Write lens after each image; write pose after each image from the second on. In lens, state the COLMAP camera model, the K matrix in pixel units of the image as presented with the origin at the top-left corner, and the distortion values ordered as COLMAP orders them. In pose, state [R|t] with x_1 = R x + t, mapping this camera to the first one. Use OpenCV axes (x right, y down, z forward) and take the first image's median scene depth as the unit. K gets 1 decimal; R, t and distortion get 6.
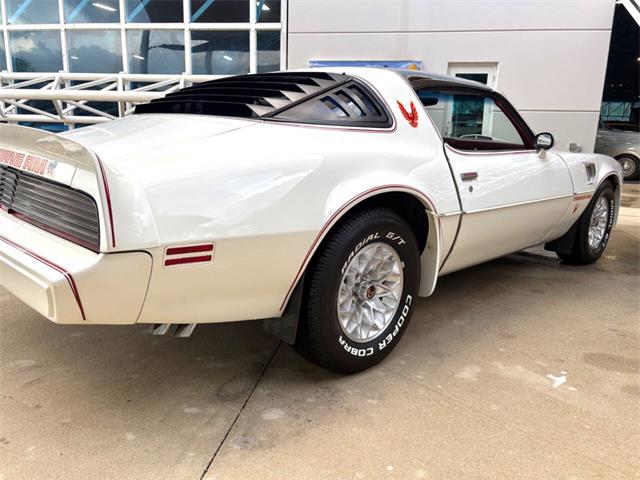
lens RADIAL K [[489.1, 0, 315.4], [0, 489.1, 242.2], [0, 0, 1]] dist [0.007733, -0.002296]
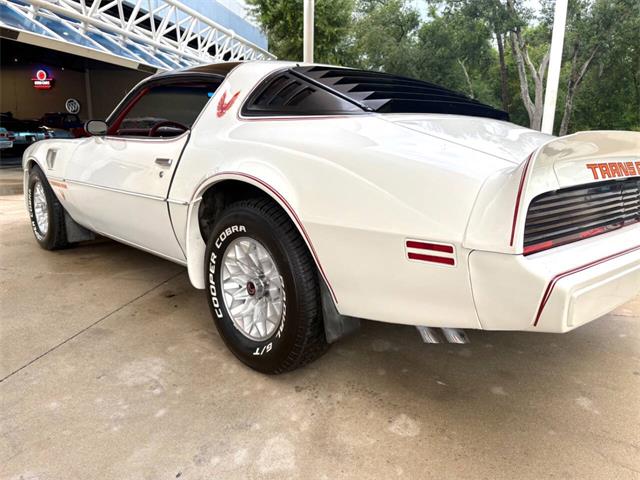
lens RADIAL K [[491.0, 0, 320.0], [0, 491.0, 240.0], [0, 0, 1]] dist [0.033693, -0.035323]
pose [[0.002294, -0.233252, 0.972414, -1.269330], [0.205244, 0.951824, 0.227829, -0.304486], [-0.978708, 0.199059, 0.050057, 1.250267]]
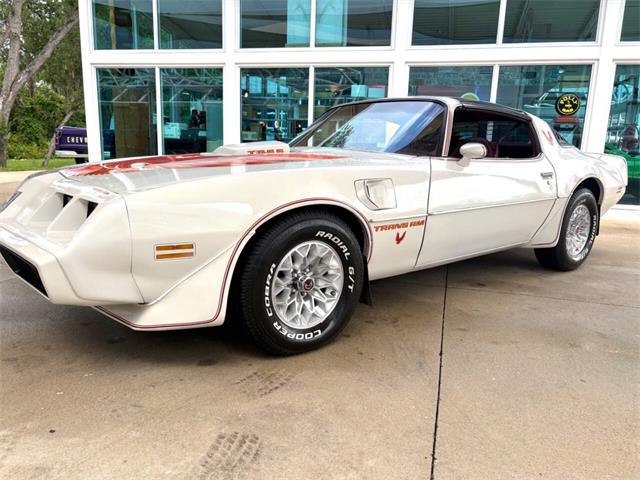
lens RADIAL K [[481.4, 0, 322.4], [0, 481.4, 239.6], [0, 0, 1]] dist [0.052259, -0.036134]
pose [[-0.995409, -0.071396, 0.063745, 0.373069], [-0.038687, 0.909304, 0.414329, -0.718269], [-0.087545, 0.409961, -0.907892, 3.144754]]
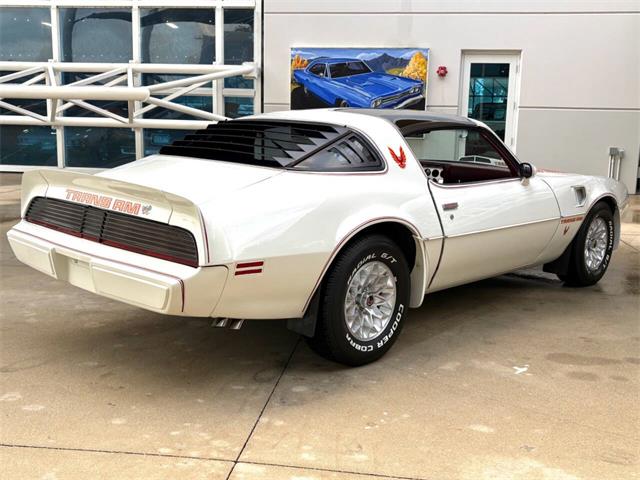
lens RADIAL K [[693.7, 0, 320.0], [0, 693.7, 240.0], [0, 0, 1]] dist [0.189049, -0.649151]
pose [[0.999092, -0.011631, 0.040976, -0.078683], [0.013751, 0.998560, -0.051847, 0.032790], [-0.040314, 0.052364, 0.997814, -0.715750]]
